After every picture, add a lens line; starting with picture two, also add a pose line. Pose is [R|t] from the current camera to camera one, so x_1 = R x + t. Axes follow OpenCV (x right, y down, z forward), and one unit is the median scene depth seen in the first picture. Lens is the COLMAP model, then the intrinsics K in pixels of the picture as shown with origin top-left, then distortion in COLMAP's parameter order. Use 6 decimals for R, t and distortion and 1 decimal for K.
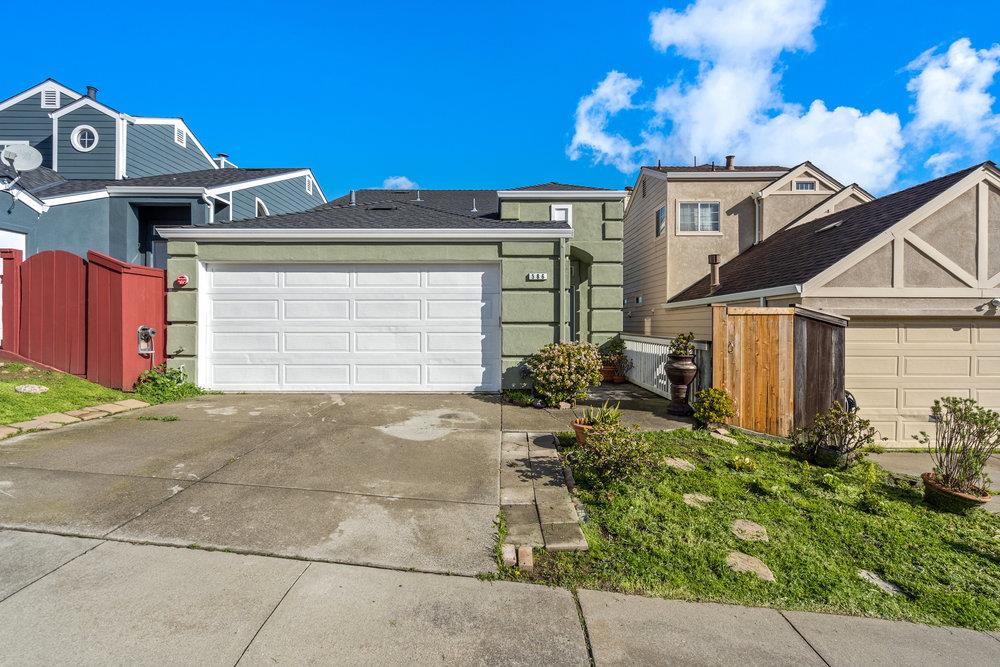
lens RADIAL K [[457.0, 0, 499.4], [0, 457.0, 329.0], [0, 0, 1]] dist [-0.002141, 0.000243]
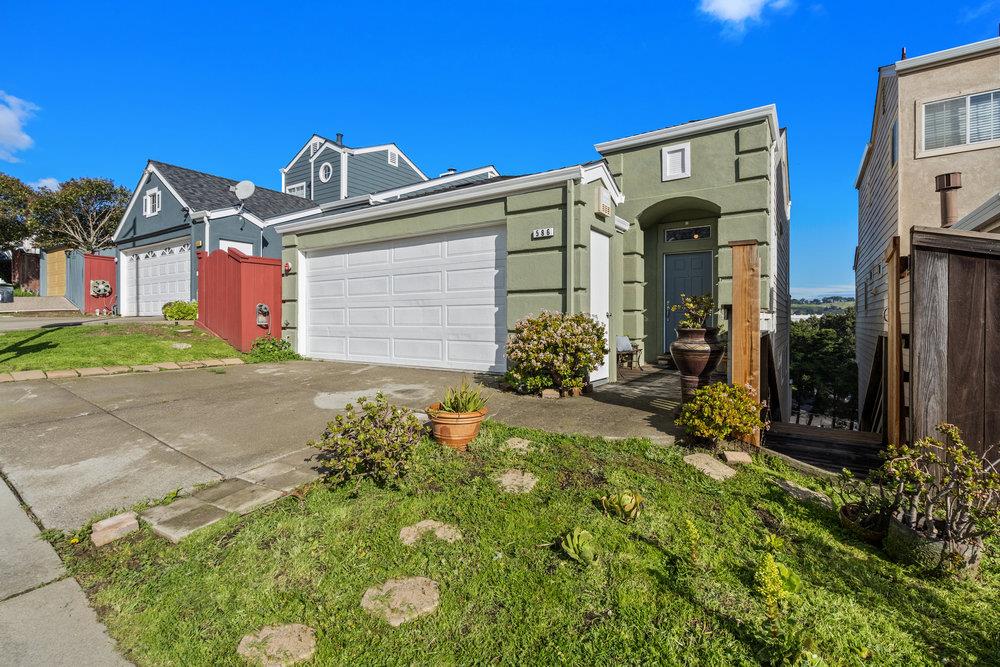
lens RADIAL K [[459.2, 0, 500.2], [0, 459.2, 323.8], [0, 0, 1]] dist [-0.000032, 0.000298]
pose [[0.832570, 0.003119, -0.553911, 0.462954], [-0.004518, 0.999989, -0.001161, 0.046088], [0.553901, 0.003469, 0.832575, 0.279374]]
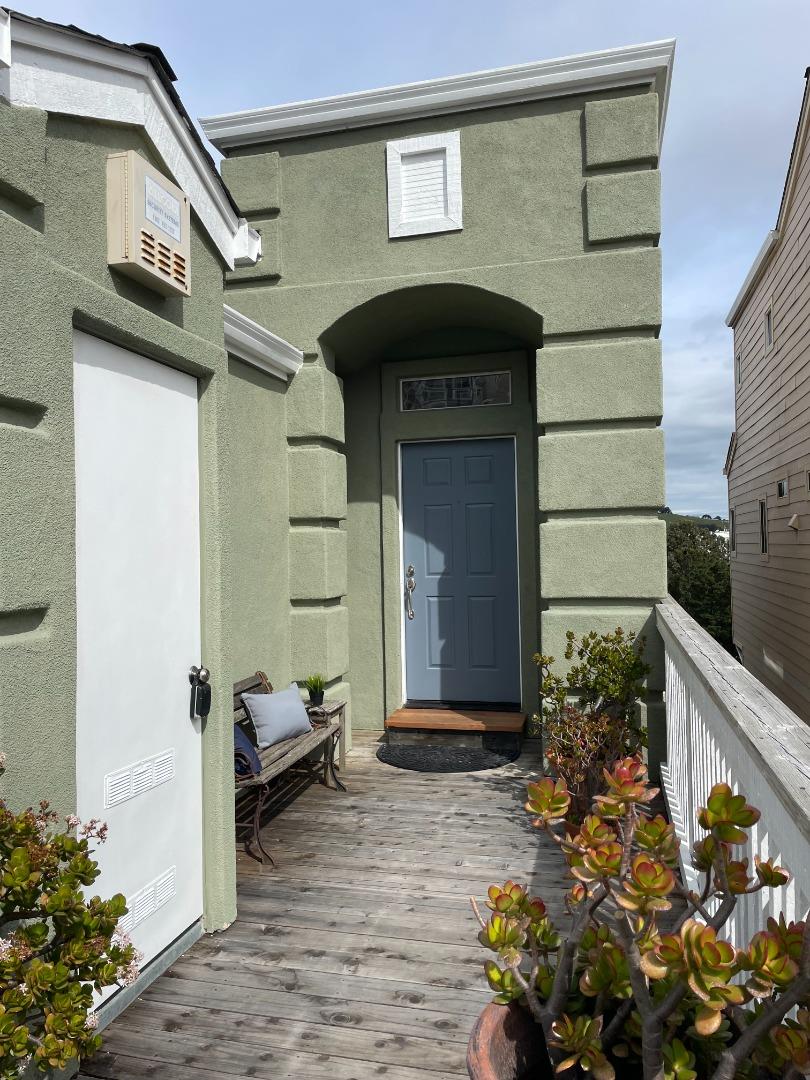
lens RADIAL K [[810.9, 0, 405.0], [0, 810.9, 540.0], [0, 0, 1]] dist [0.040104, 0.000014]
pose [[0.970029, -0.024196, -0.241783, 0.346902], [0.020666, 0.999640, -0.017126, -0.031697], [0.242110, 0.011616, 0.970179, 0.758616]]
